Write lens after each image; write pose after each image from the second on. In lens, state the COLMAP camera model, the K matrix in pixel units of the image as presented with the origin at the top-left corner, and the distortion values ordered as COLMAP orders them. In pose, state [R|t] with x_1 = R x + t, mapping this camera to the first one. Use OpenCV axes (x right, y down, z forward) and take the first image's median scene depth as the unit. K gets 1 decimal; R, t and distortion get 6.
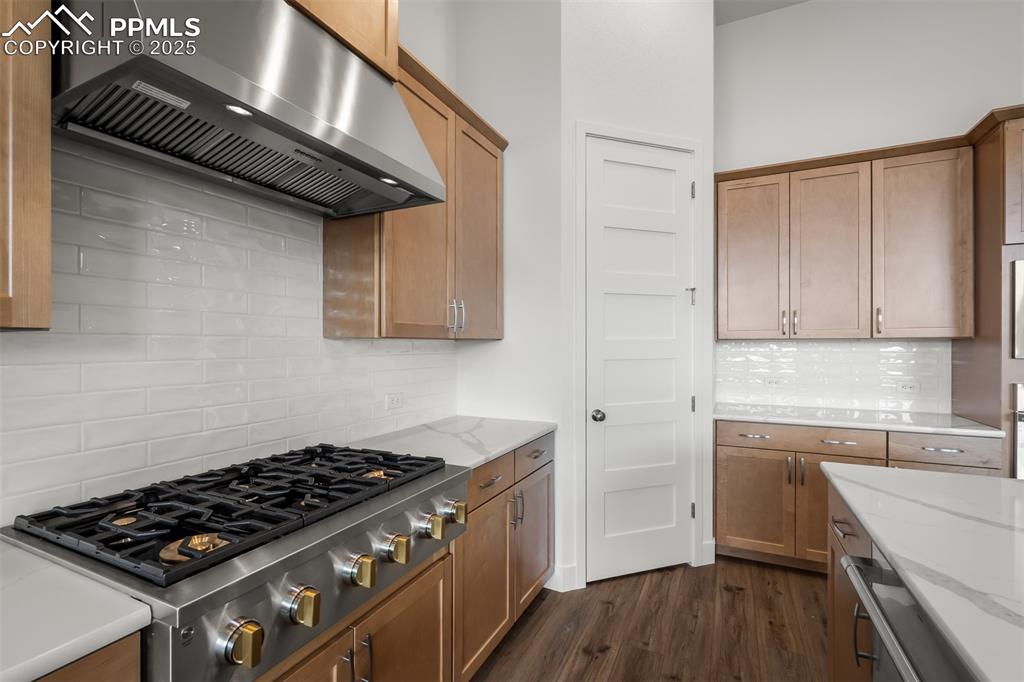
lens RADIAL K [[456.7, 0, 518.3], [0, 456.7, 345.5], [0, 0, 1]] dist [0.000029, -0.001155]
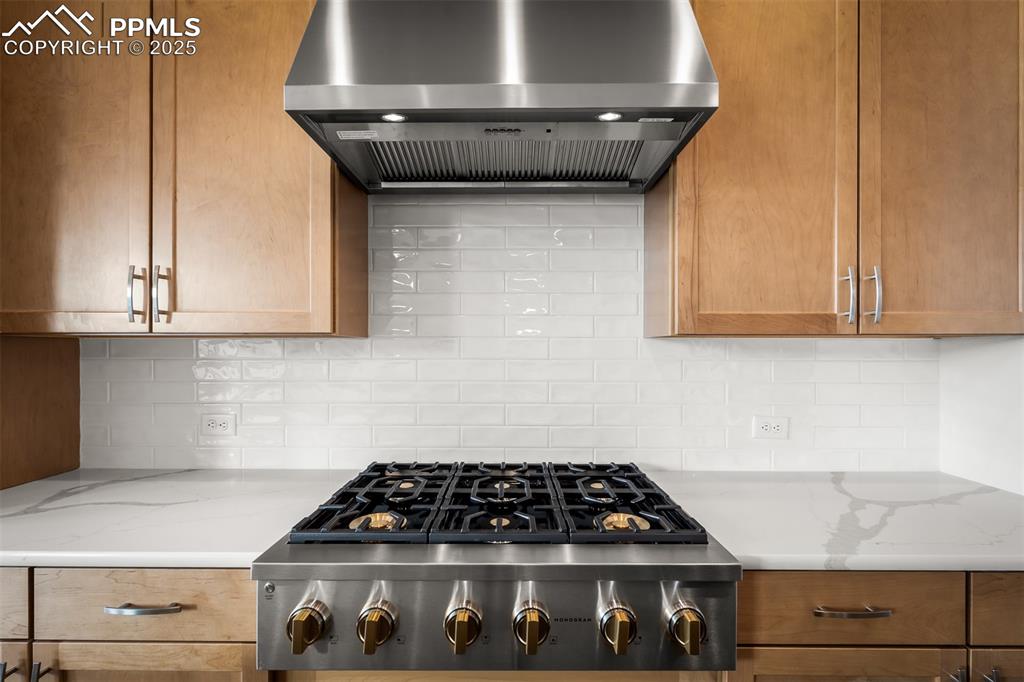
lens RADIAL K [[456.7, 0, 510.8], [0, 456.7, 352.8], [0, 0, 1]] dist [0.000029, -0.001155]
pose [[0.418847, 0.009919, -0.908002, 0.169511], [-0.005866, 0.999949, 0.008218, 0.004560], [0.908038, 0.001884, 0.418884, 0.304335]]
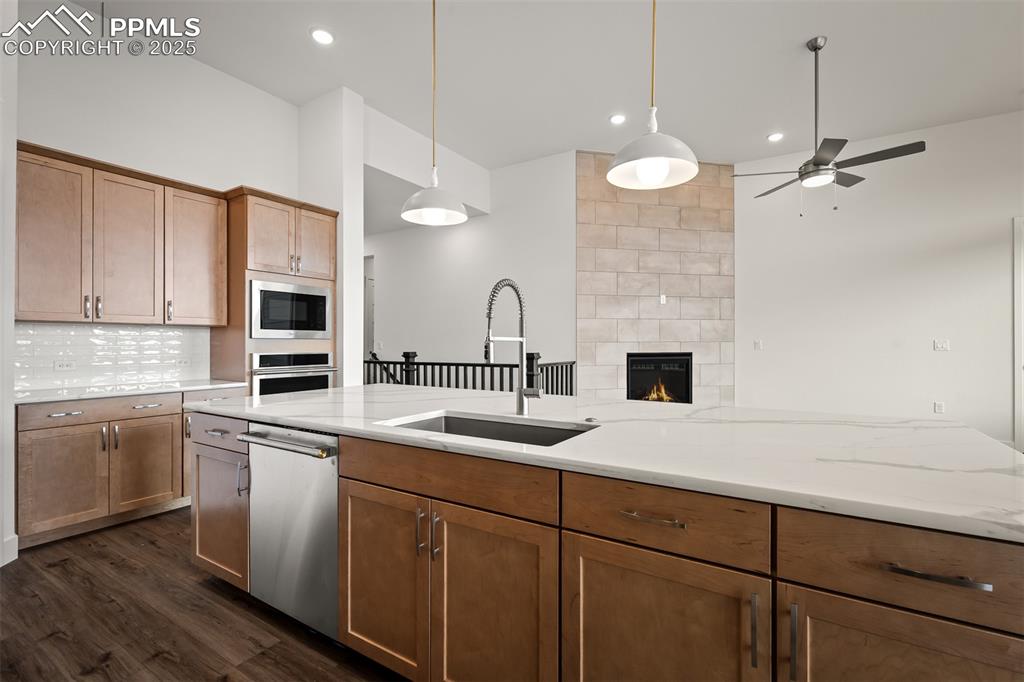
lens RADIAL K [[456.7, 0, 511.1], [0, 456.7, 339.0], [0, 0, 1]] dist [0.000029, -0.001155]
pose [[0.114801, 0.008961, 0.993348, -0.408242], [0.005549, 0.999938, -0.009662, 0.046319], [-0.993373, 0.006622, 0.114744, -0.119423]]
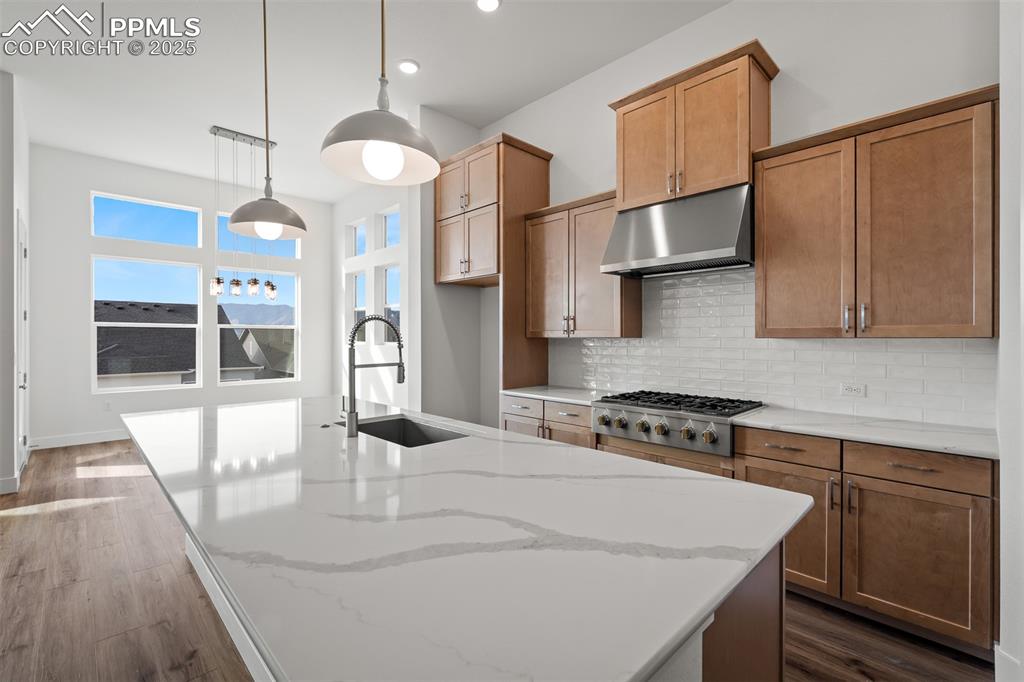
lens RADIAL K [[456.7, 0, 509.0], [0, 456.7, 337.0], [0, 0, 1]] dist [0.000029, -0.001155]
pose [[-0.357119, 0.005199, -0.934045, 1.017862], [0.000378, 0.999985, 0.005421, -0.020102], [0.934059, 0.001583, -0.357115, 0.507438]]
